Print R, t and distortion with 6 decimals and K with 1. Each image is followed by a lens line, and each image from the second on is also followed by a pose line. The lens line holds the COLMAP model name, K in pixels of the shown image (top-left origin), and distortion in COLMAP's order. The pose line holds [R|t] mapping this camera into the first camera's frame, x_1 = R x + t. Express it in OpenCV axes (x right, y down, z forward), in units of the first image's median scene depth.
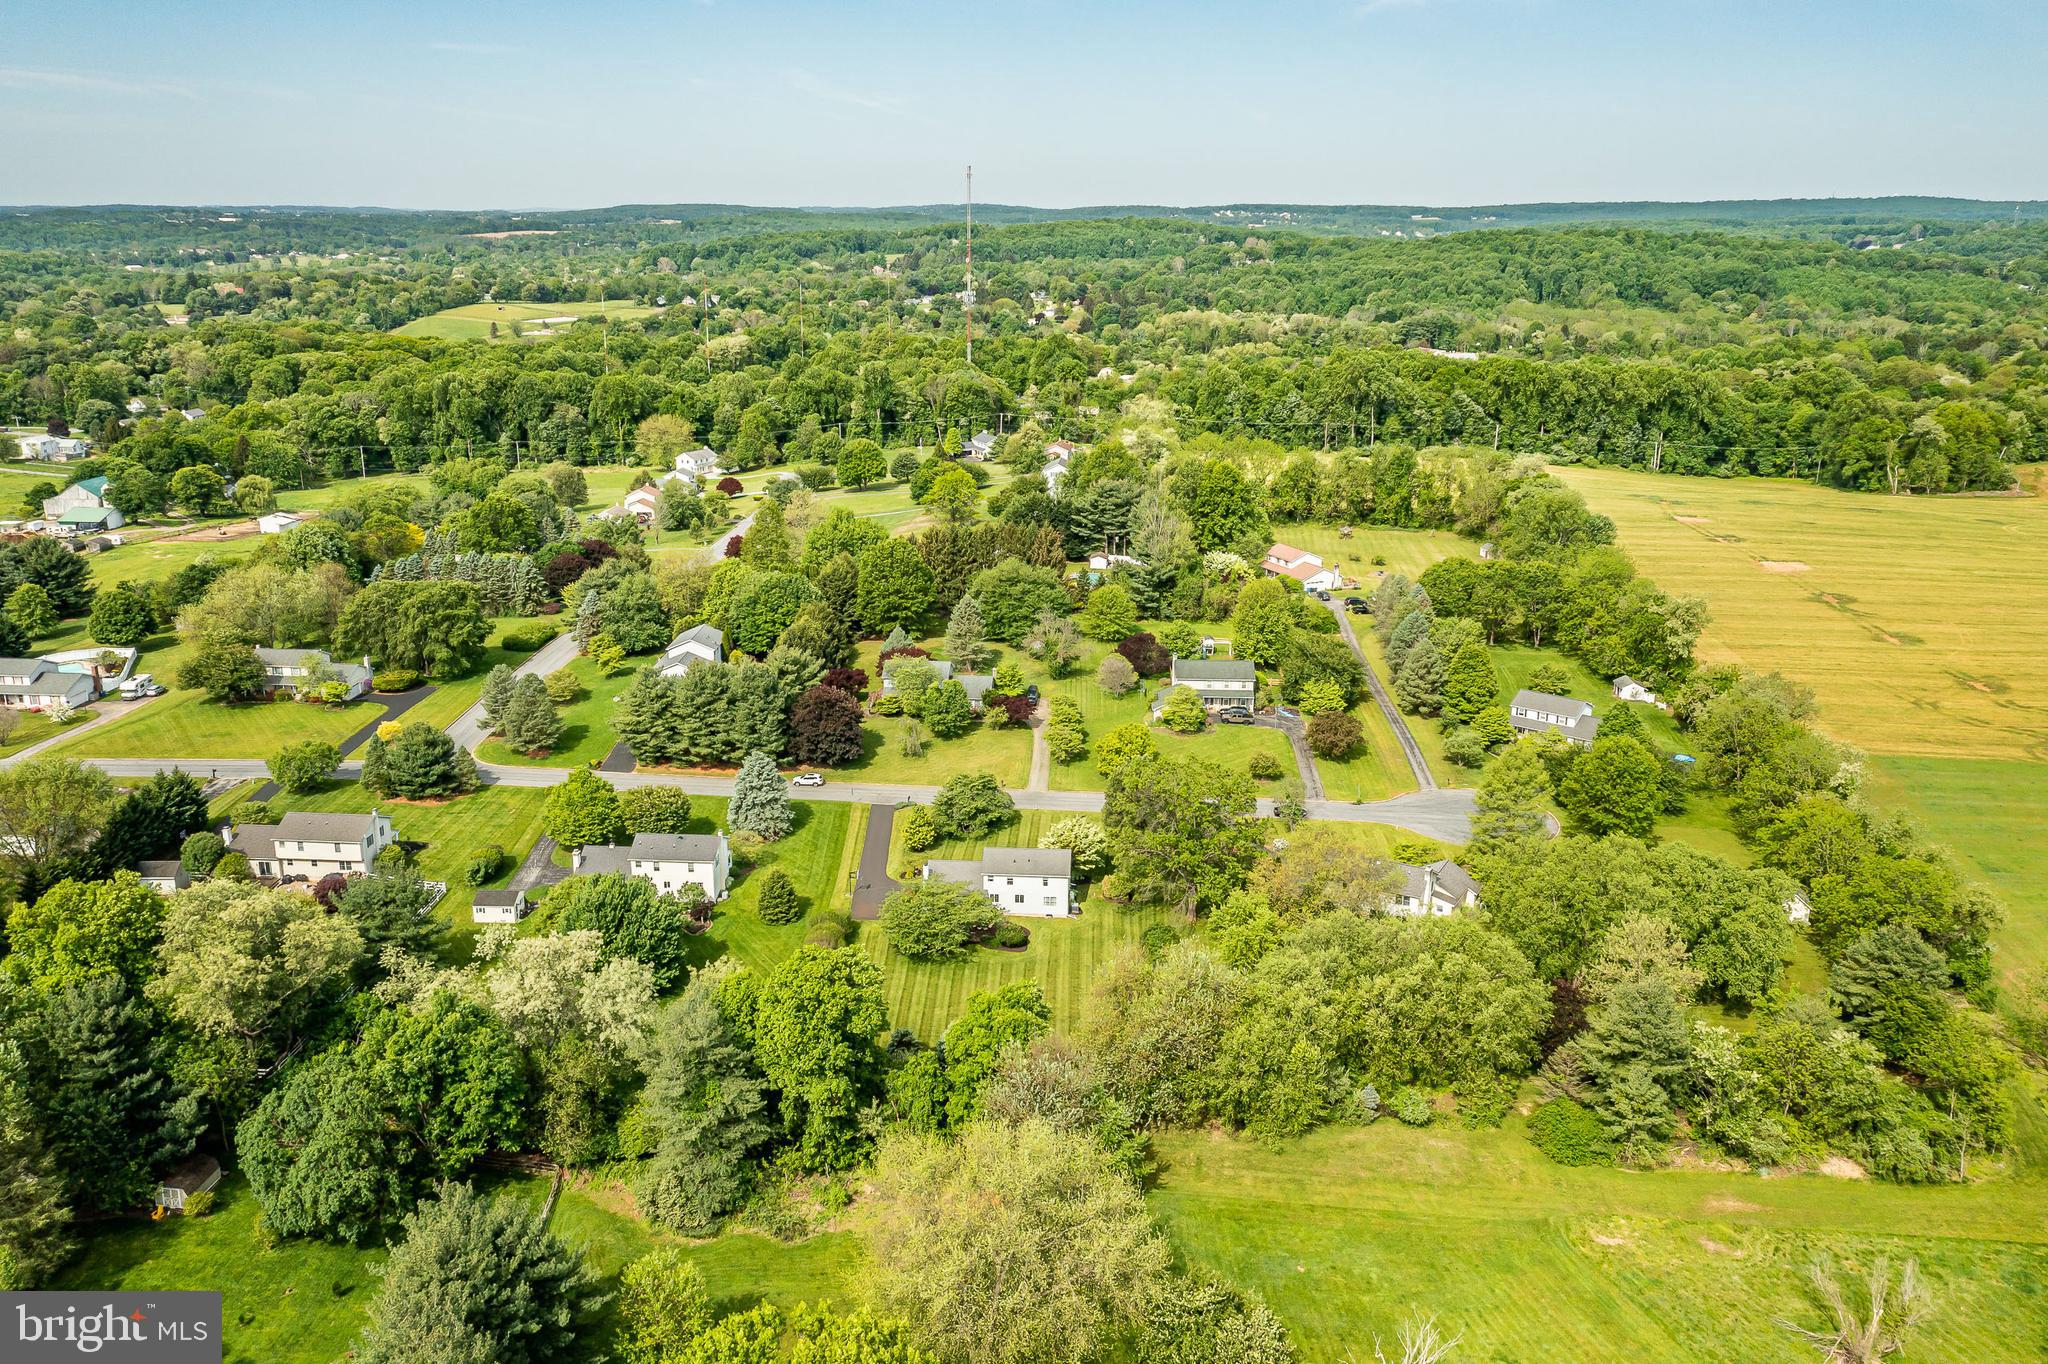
lens RADIAL K [[1634.0, 0, 1027.9], [0, 1634.0, 678.1], [0, 0, 1]] dist [-0.027304, 0.090945]
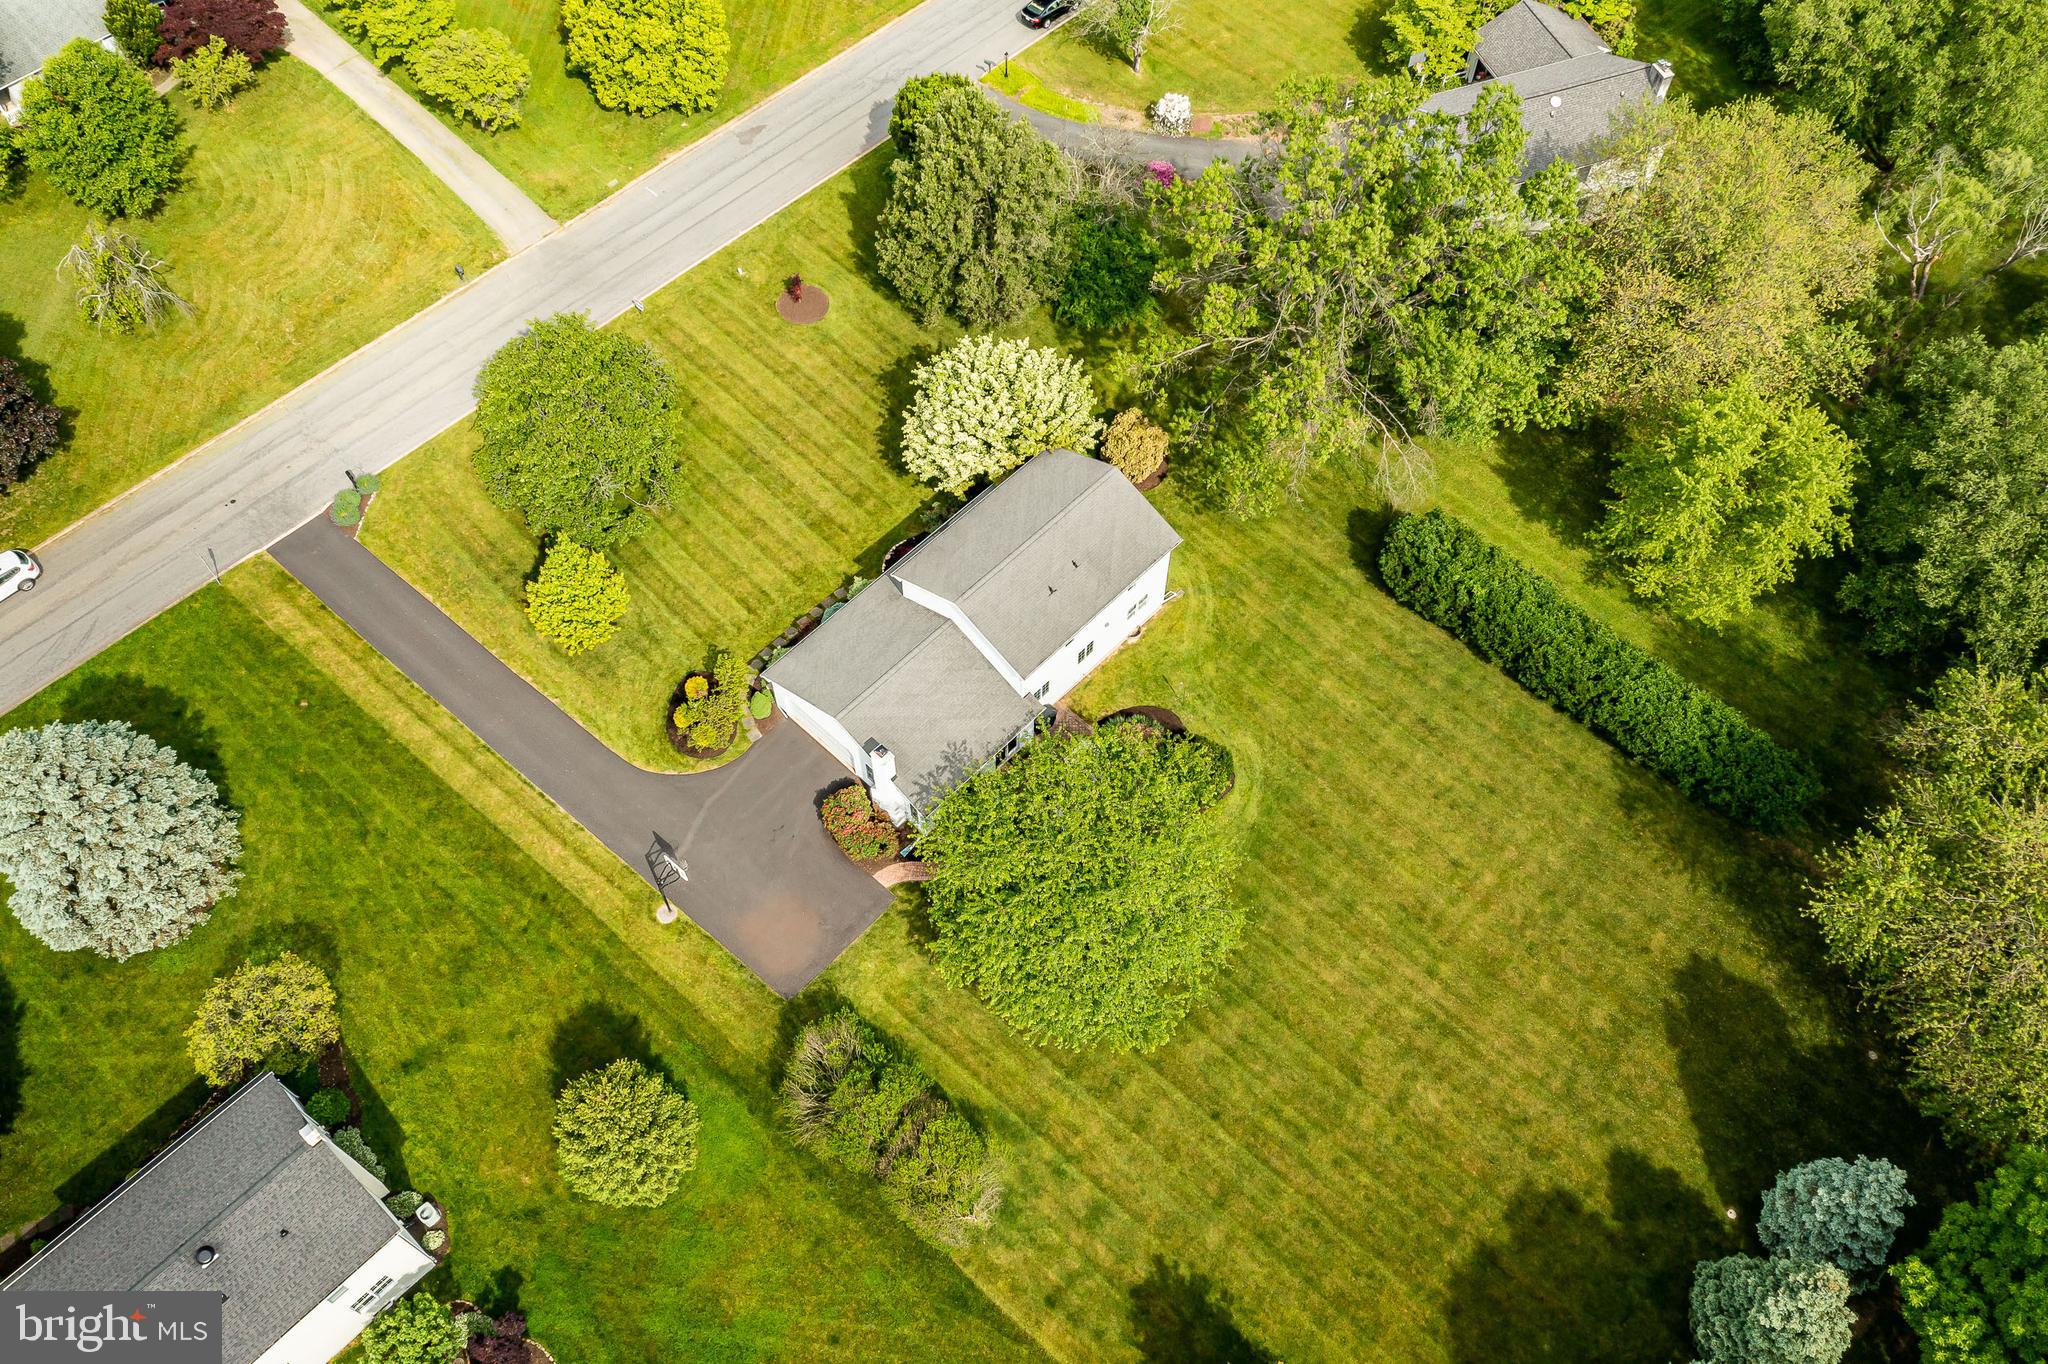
lens RADIAL K [[1634.0, 0, 1027.9], [0, 1634.0, 678.1], [0, 0, 1]] dist [-0.027304, 0.090945]
pose [[0.643632, -0.645234, 0.411596, -0.172989], [0.210361, 0.666233, 0.715460, -0.137913], [-0.735857, -0.373909, 0.564541, 0.768178]]
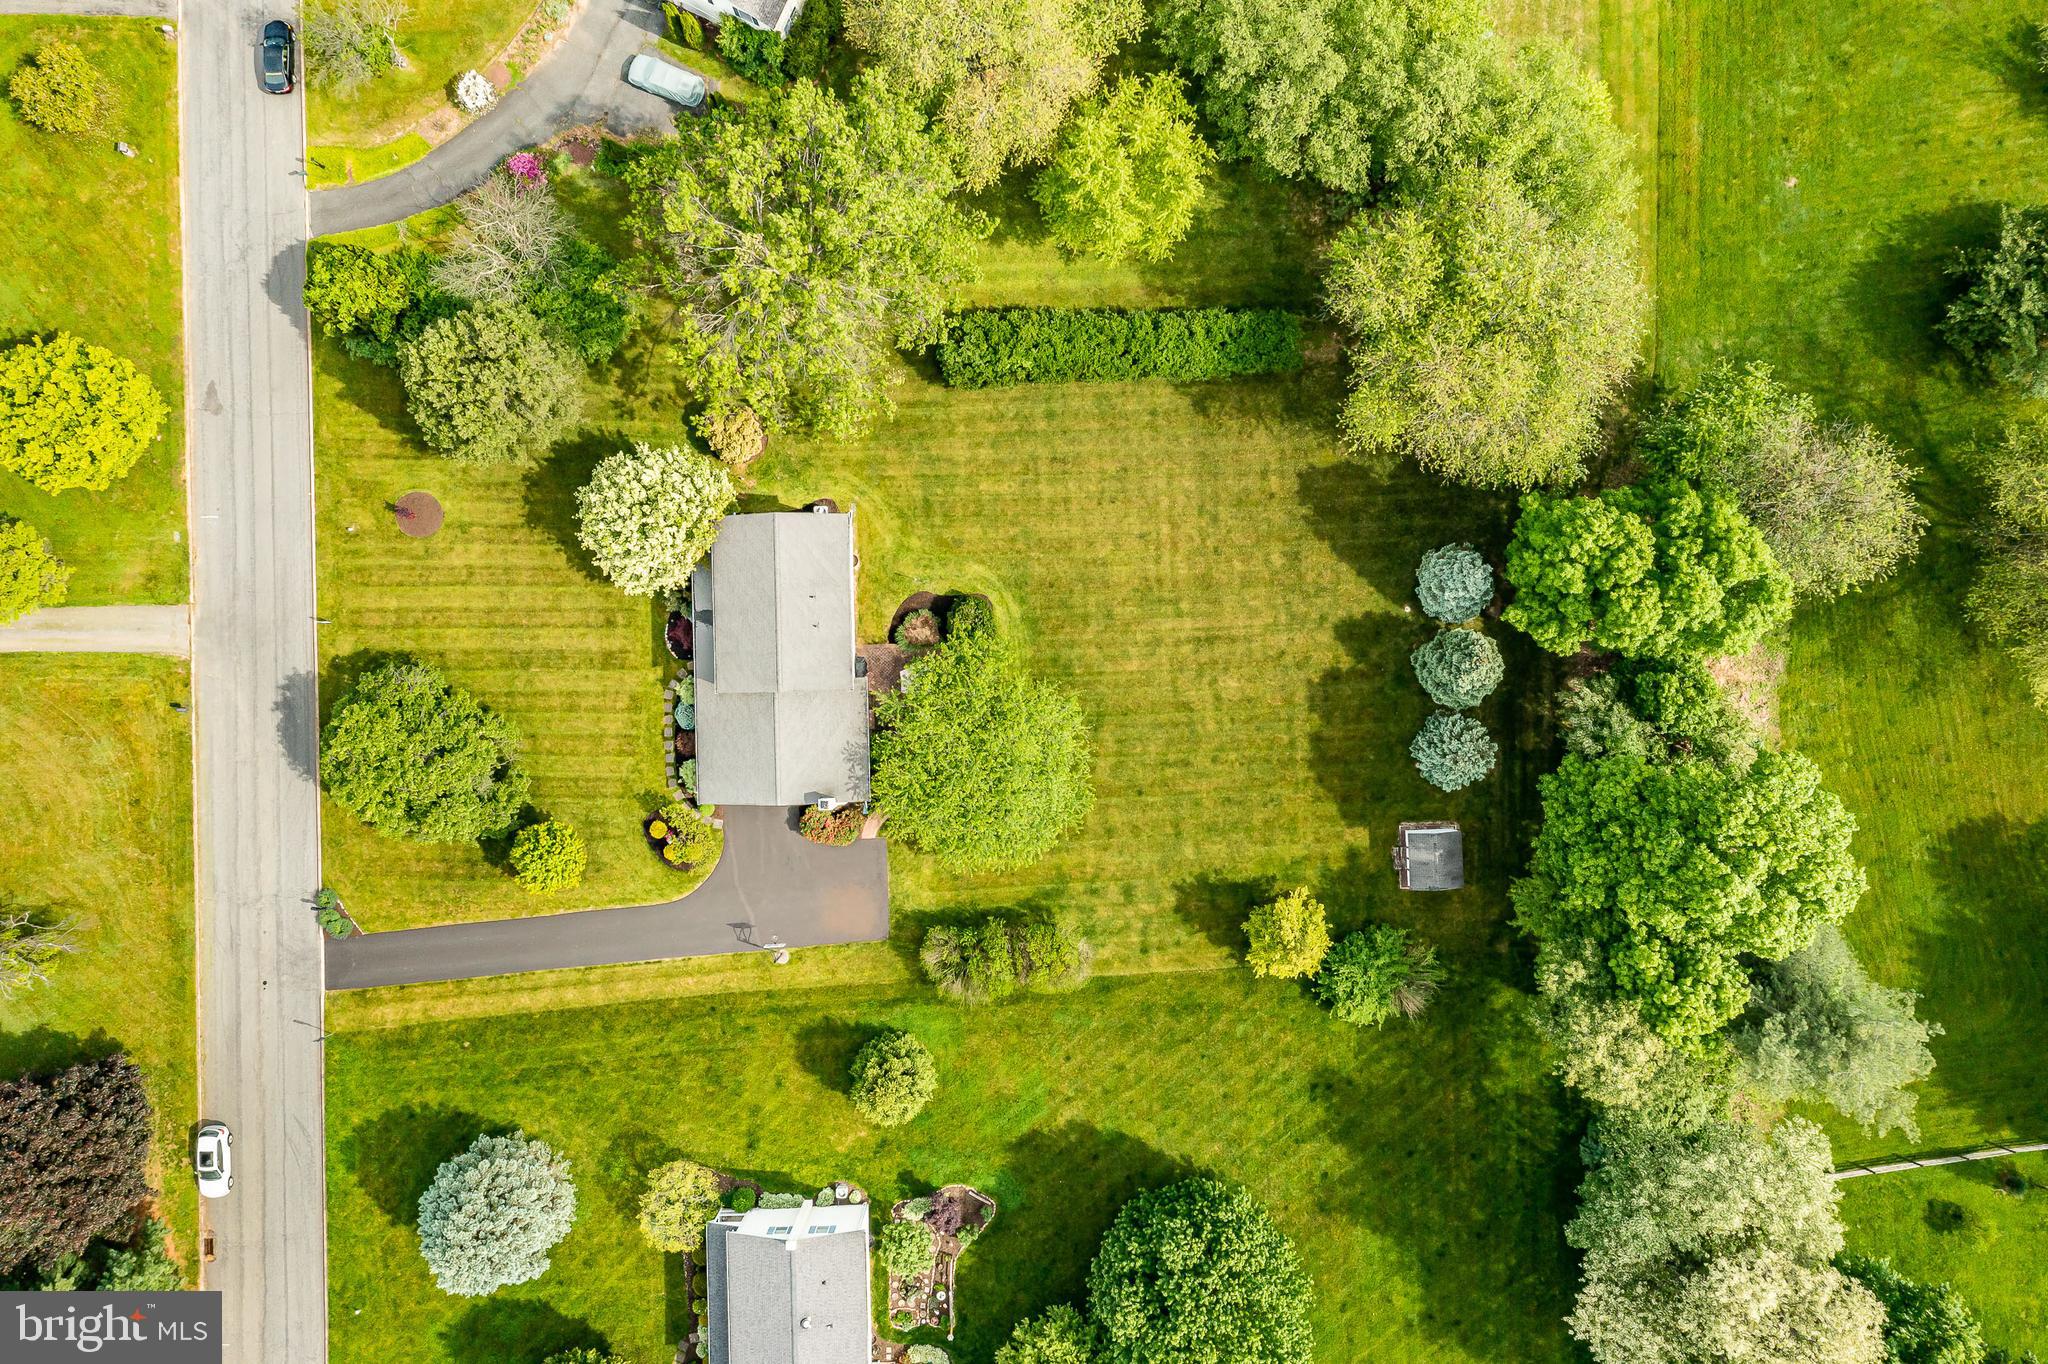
lens RADIAL K [[1634.0, 0, 1027.9], [0, 1634.0, 678.1], [0, 0, 1]] dist [-0.027304, 0.090945]
pose [[-0.077099, -0.997021, -0.002309, -0.027061], [0.275430, -0.023524, 0.961033, -0.340380], [-0.958224, 0.073459, 0.276424, 0.783085]]
